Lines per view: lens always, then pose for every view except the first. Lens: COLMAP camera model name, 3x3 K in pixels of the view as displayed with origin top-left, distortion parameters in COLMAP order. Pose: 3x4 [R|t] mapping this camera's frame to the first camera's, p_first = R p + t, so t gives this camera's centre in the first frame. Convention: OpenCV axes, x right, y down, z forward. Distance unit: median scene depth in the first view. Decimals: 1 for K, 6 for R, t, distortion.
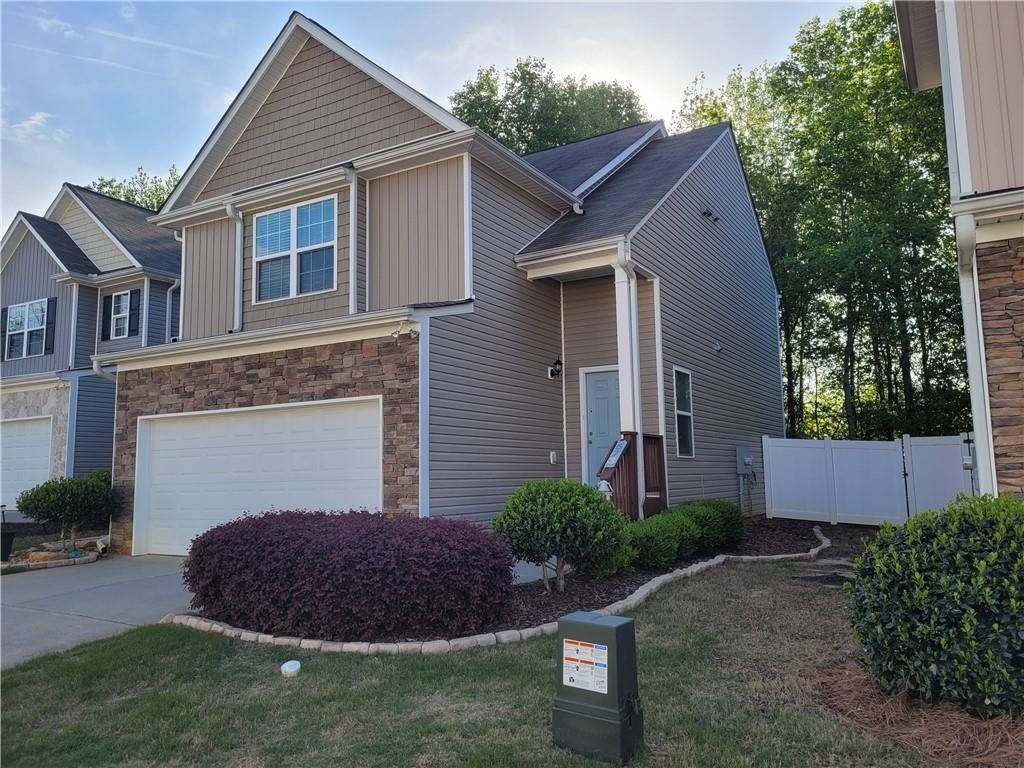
lens RADIAL K [[769.8, 0, 512.0], [0, 769.8, 382.6], [0, 0, 1]] dist [0.056473, -0.019472]
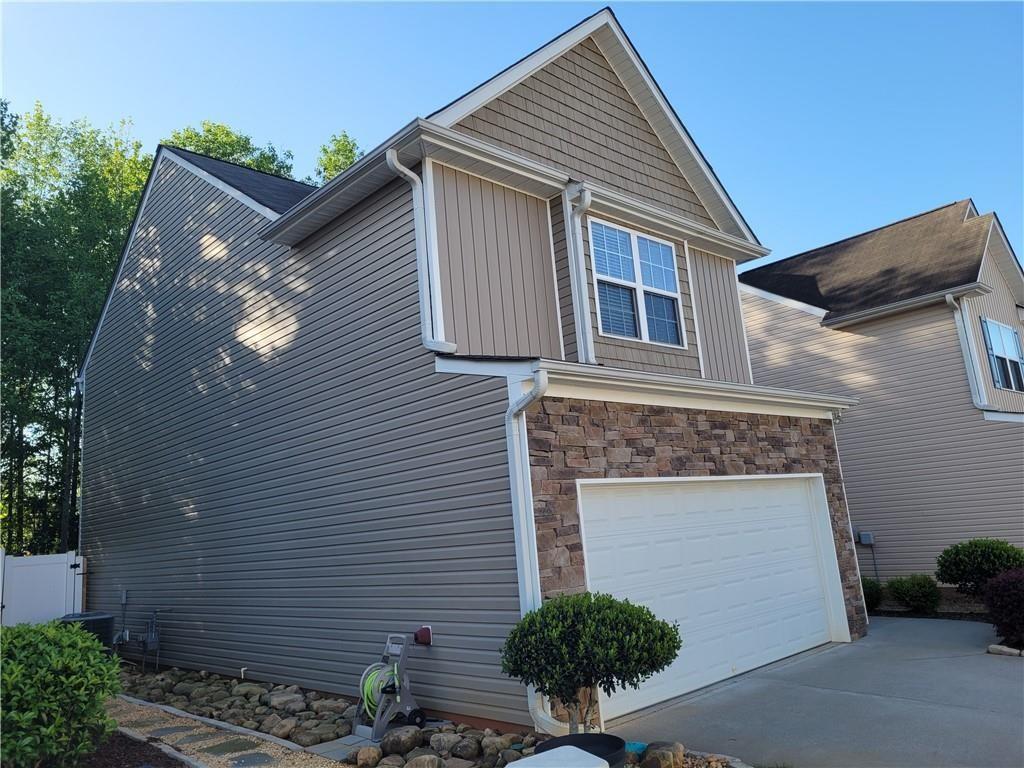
lens RADIAL K [[769.8, 0, 510.9], [0, 769.8, 382.1], [0, 0, 1]] dist [0.056473, -0.019472]
pose [[0.286195, 0.175428, 0.941975, -1.106551], [-0.035159, 0.984358, -0.172638, 0.077231], [-0.957526, 0.016289, 0.287886, 0.930381]]
